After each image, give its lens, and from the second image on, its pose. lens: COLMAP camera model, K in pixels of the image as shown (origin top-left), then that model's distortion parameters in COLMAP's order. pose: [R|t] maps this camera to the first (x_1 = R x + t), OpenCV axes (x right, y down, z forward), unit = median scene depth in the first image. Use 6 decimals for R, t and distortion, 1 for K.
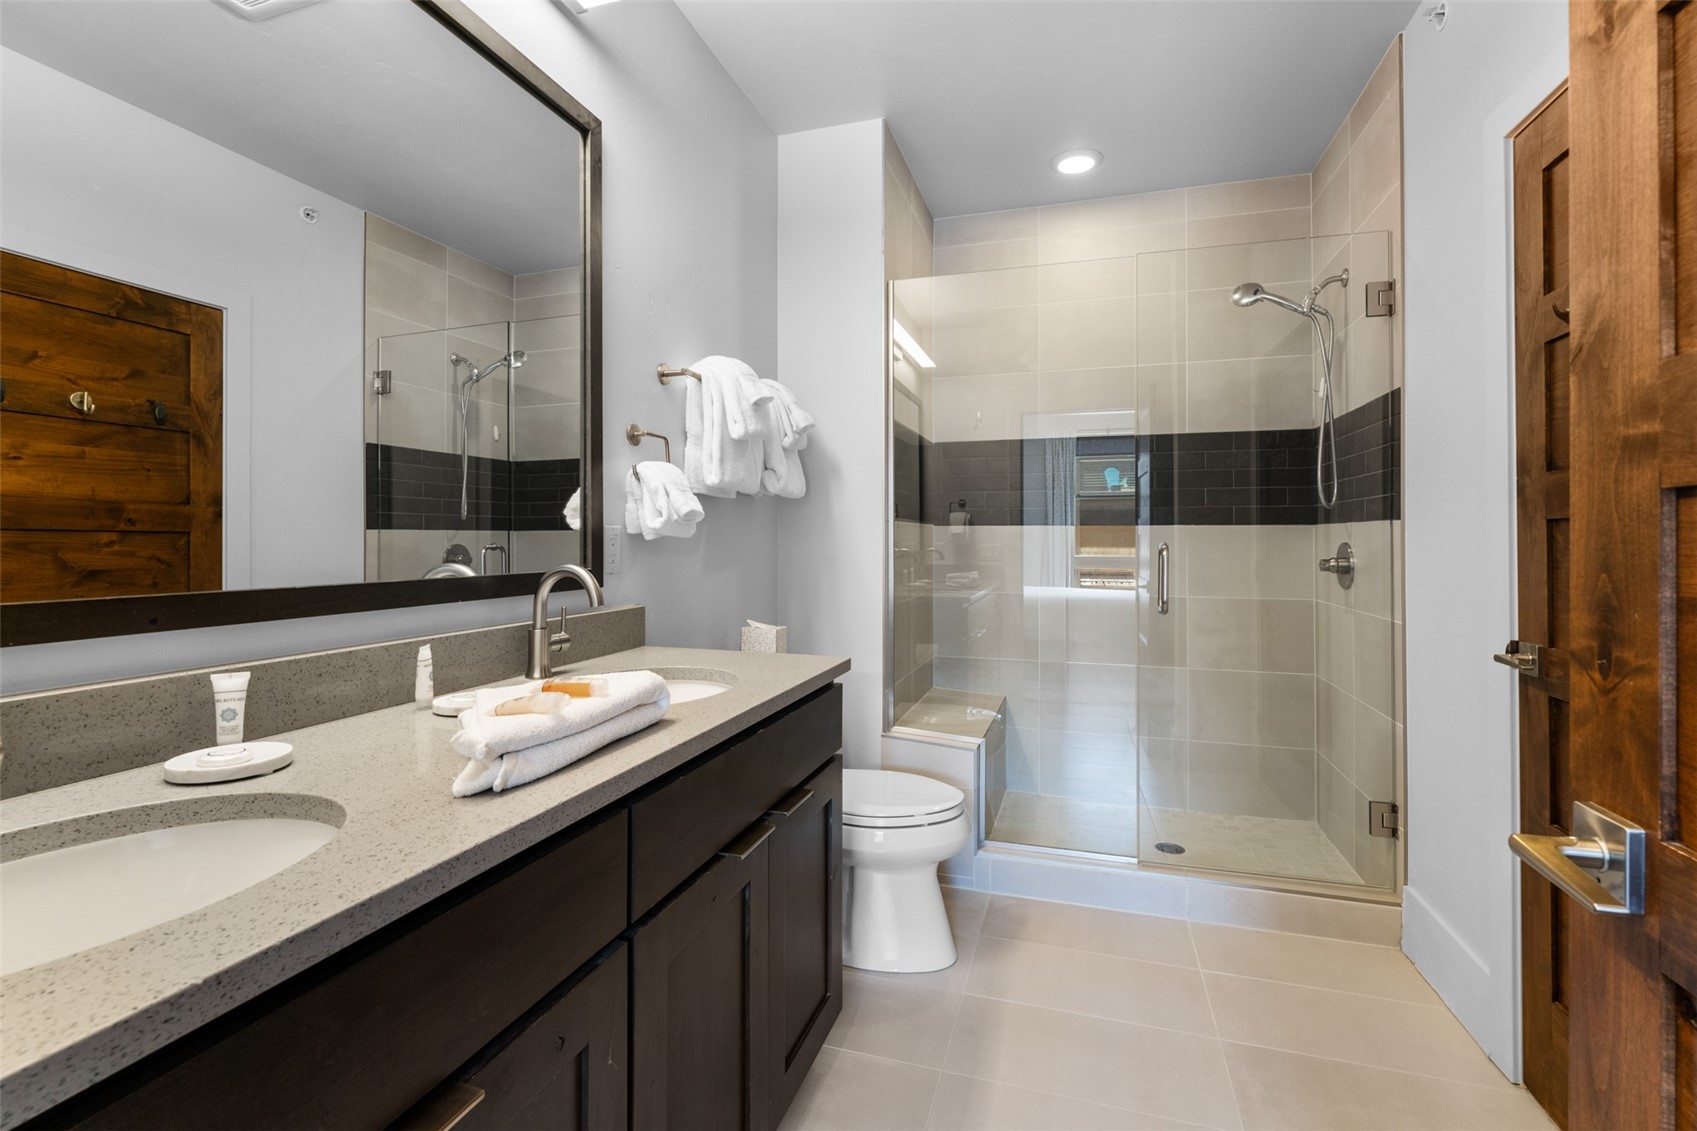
lens RADIAL K [[735.1, 0, 851.9], [0, 735.1, 554.4], [0, 0, 1]] dist [-0.003189, 0.000129]
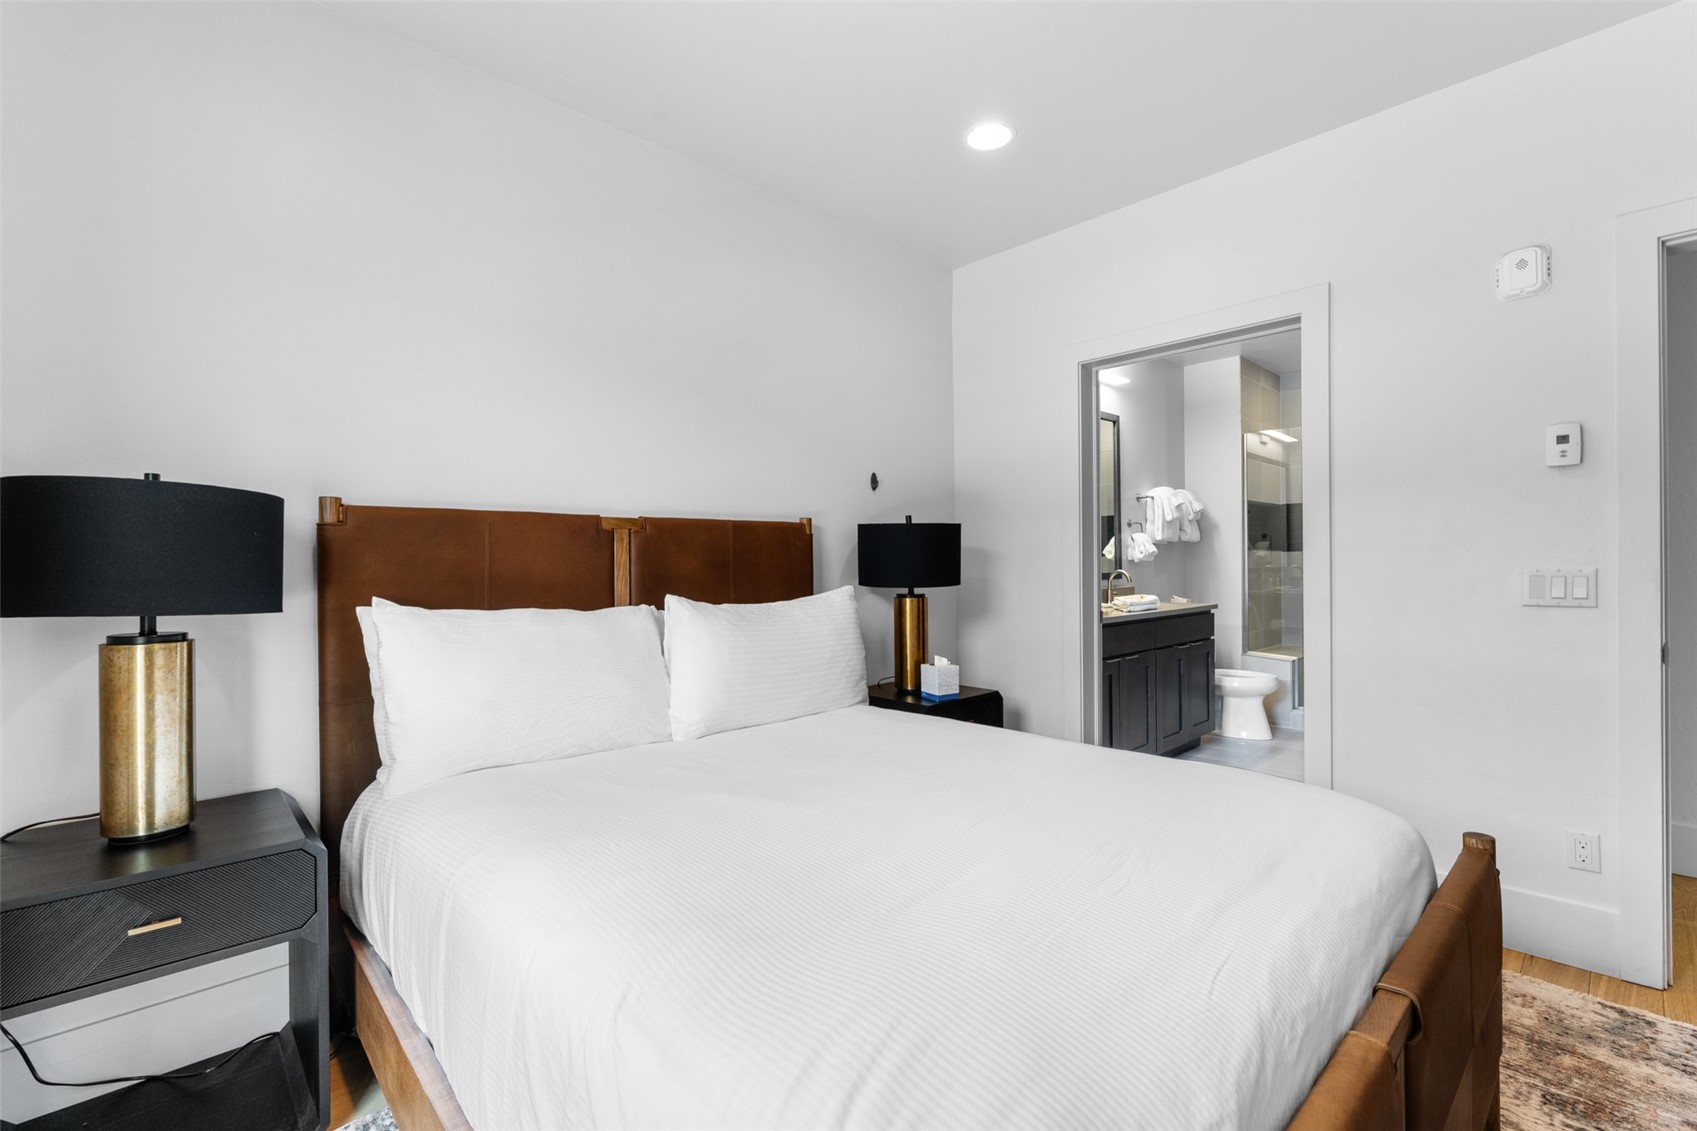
lens RADIAL K [[735.1, 0, 855.7], [0, 735.1, 567.4], [0, 0, 1]] dist [-0.003189, 0.000129]
pose [[0.874266, -0.008924, -0.485365, 0.116939], [0.004471, 0.999937, -0.010332, 0.020273], [0.485427, 0.006863, 0.874250, -1.621285]]
